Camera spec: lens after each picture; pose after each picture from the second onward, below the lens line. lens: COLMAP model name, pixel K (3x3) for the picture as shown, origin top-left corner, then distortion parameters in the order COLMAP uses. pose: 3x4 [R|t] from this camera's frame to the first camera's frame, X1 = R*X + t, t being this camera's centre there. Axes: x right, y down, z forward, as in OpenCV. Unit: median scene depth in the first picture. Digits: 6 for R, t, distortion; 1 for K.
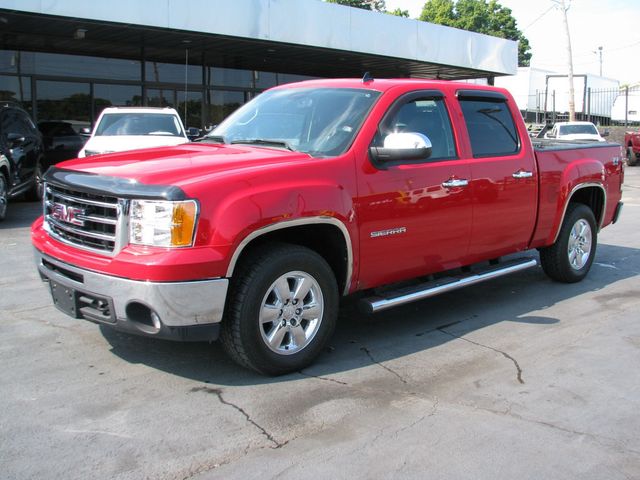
lens RADIAL K [[688.8, 0, 330.4], [0, 688.8, 239.4], [0, 0, 1]] dist [-0.196134, 0.244815]
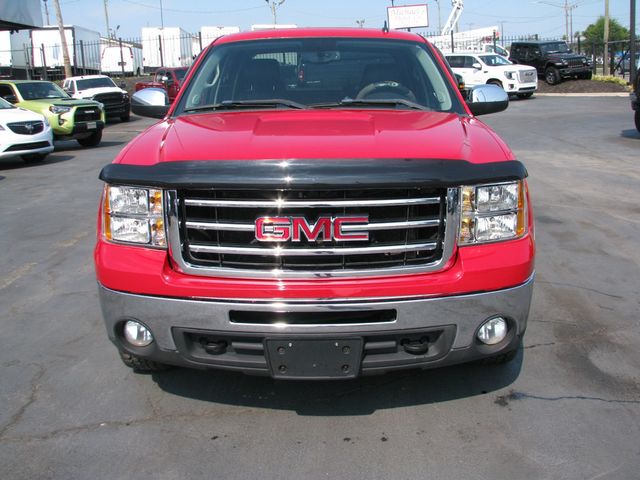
lens RADIAL K [[688.8, 0, 330.4], [0, 688.8, 239.4], [0, 0, 1]] dist [-0.196134, 0.244815]
pose [[0.683867, -0.187490, 0.705105, -0.842736], [0.141600, 0.982149, 0.123823, -0.096311], [-0.715734, 0.015165, 0.698208, 0.559700]]
